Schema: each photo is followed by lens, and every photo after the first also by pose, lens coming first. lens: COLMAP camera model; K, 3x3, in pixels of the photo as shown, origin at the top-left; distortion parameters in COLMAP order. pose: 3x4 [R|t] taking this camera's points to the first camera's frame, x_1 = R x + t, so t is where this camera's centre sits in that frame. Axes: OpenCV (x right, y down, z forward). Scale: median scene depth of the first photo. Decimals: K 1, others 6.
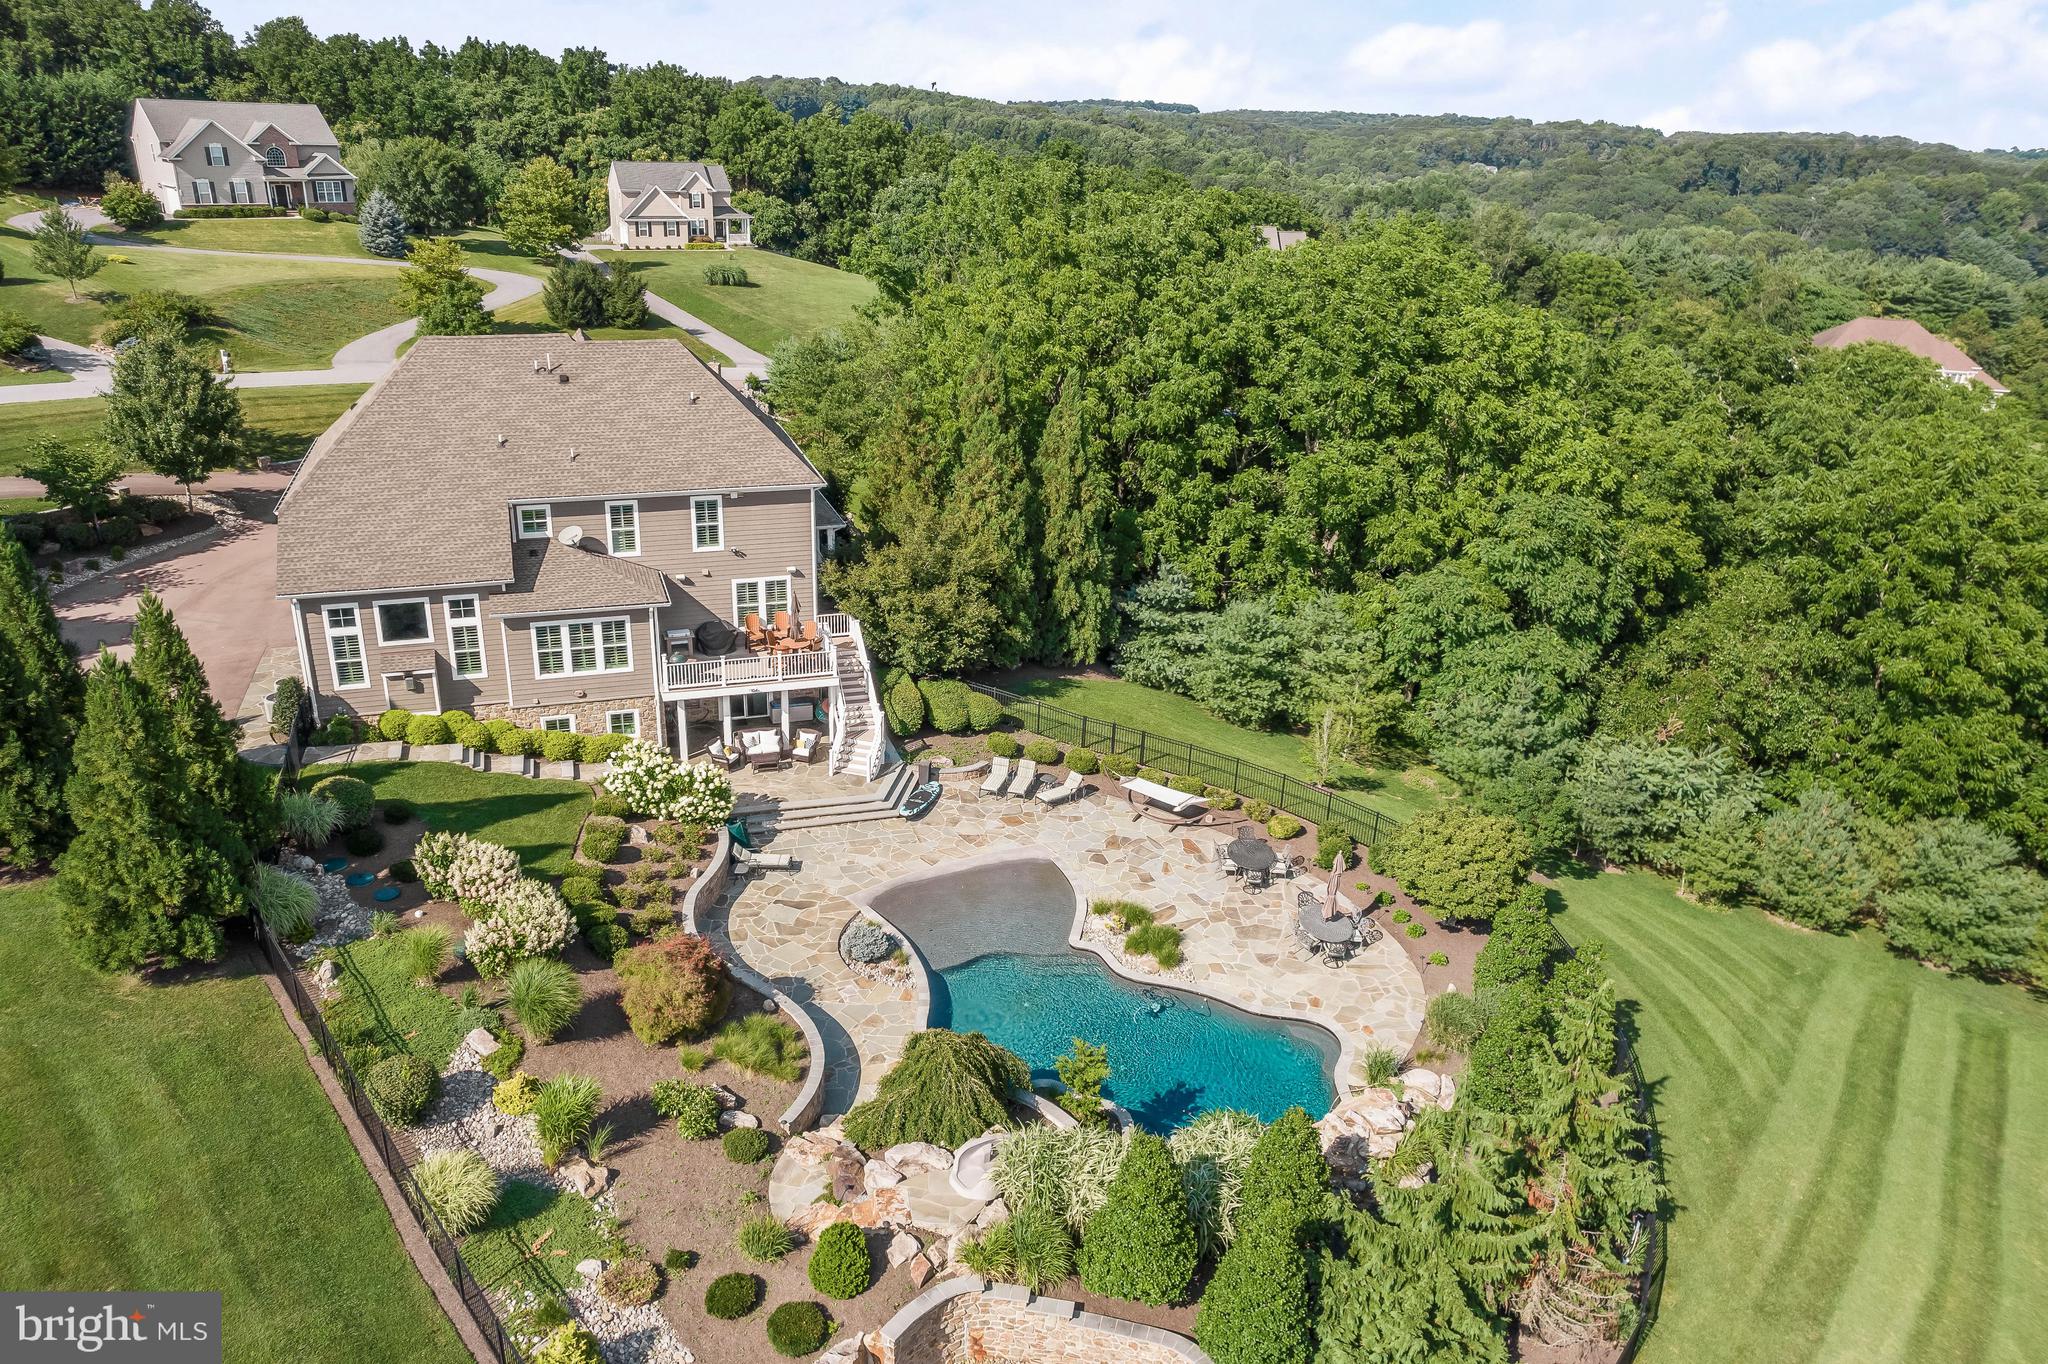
lens RADIAL K [[1367.2, 0, 1016.9], [0, 1367.2, 689.4], [0, 0, 1]] dist [-0.071859, 0.059285]
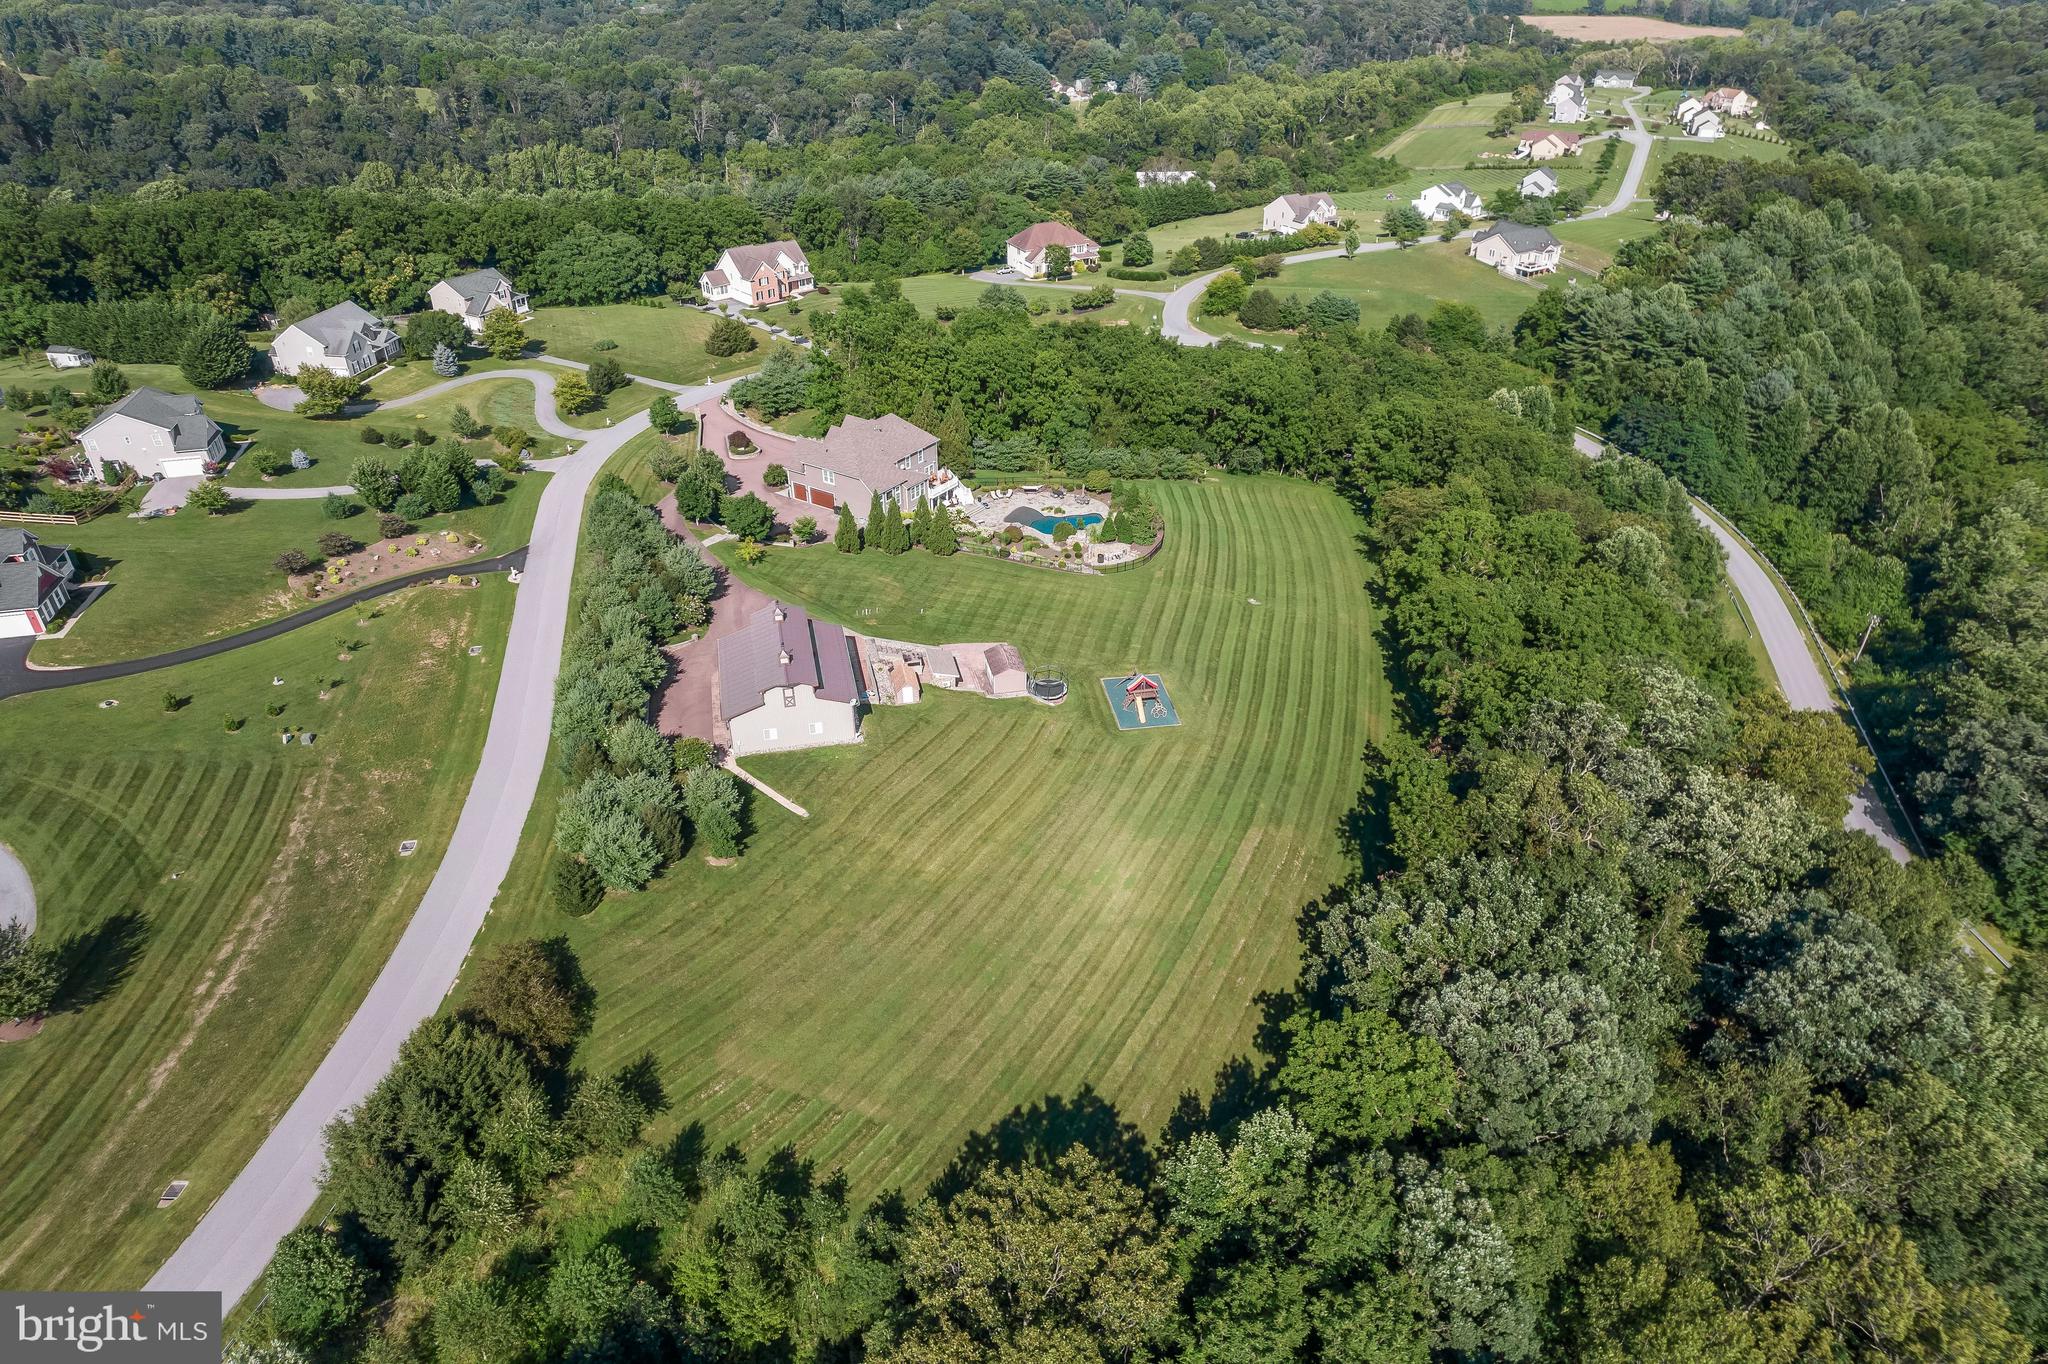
lens RADIAL K [[1309.8, 0, 1024.0], [0, 1309.8, 682.0], [0, 0, 1]] dist [-0.068759, 0.054608]
pose [[0.801466, -0.344999, 0.488495, -2.225228], [0.260963, 0.936711, 0.233392, -0.334404], [-0.538098, -0.059576, 0.840774, -2.623770]]
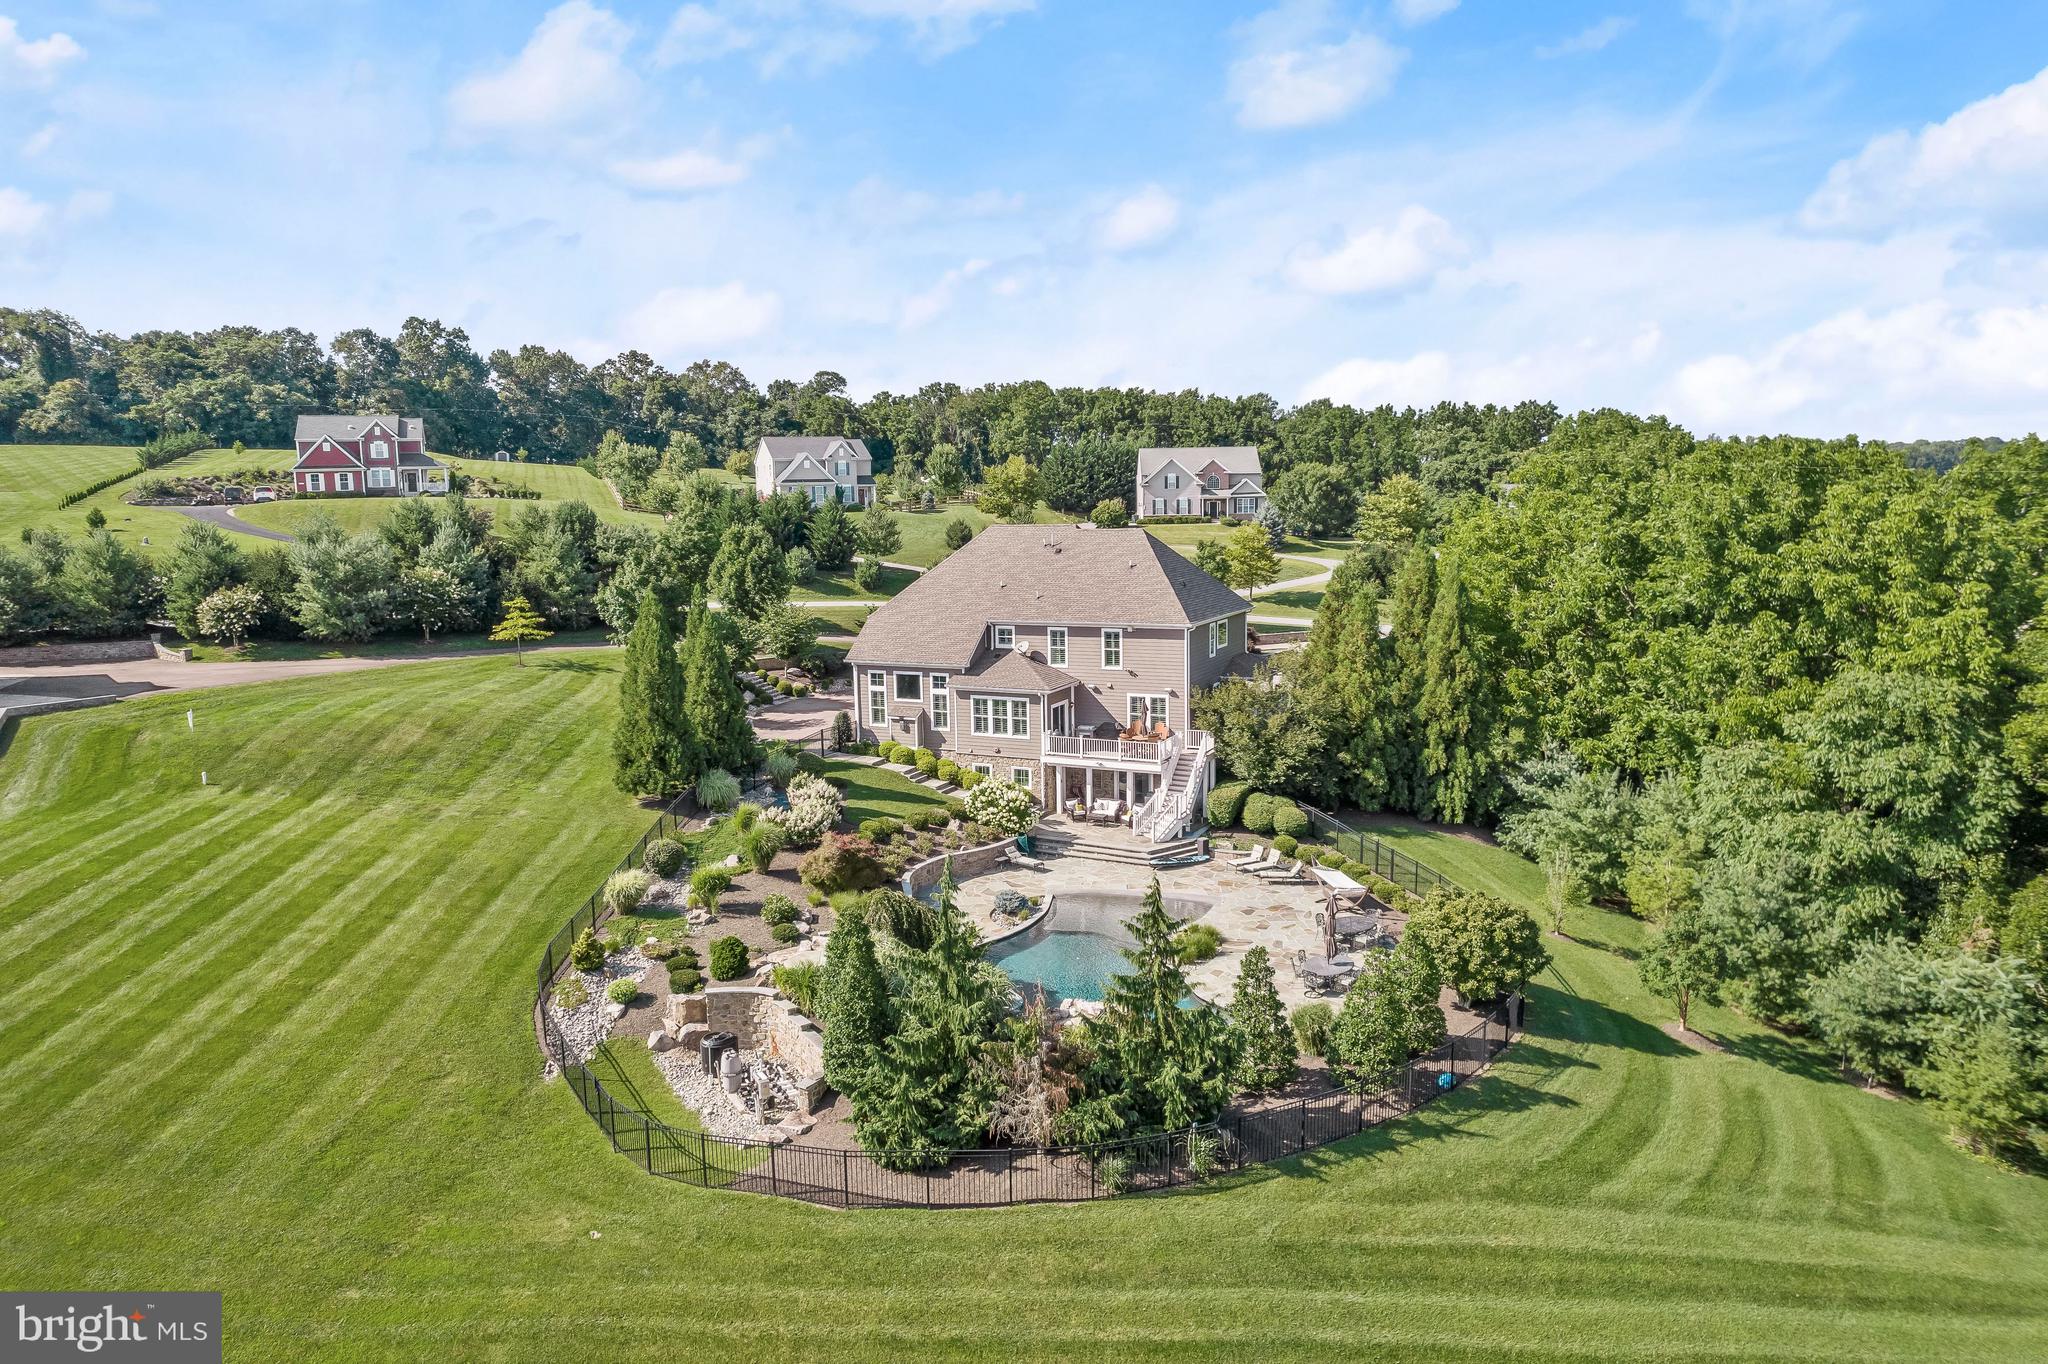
lens RADIAL K [[1309.8, 0, 1024.0], [0, 1309.8, 682.0], [0, 0, 1]] dist [-0.068759, 0.054608]
pose [[0.711517, 0.049702, -0.700909, 0.638548], [-0.228860, 0.959497, -0.164285, 0.148110], [0.664355, 0.277301, 0.694073, 0.030071]]
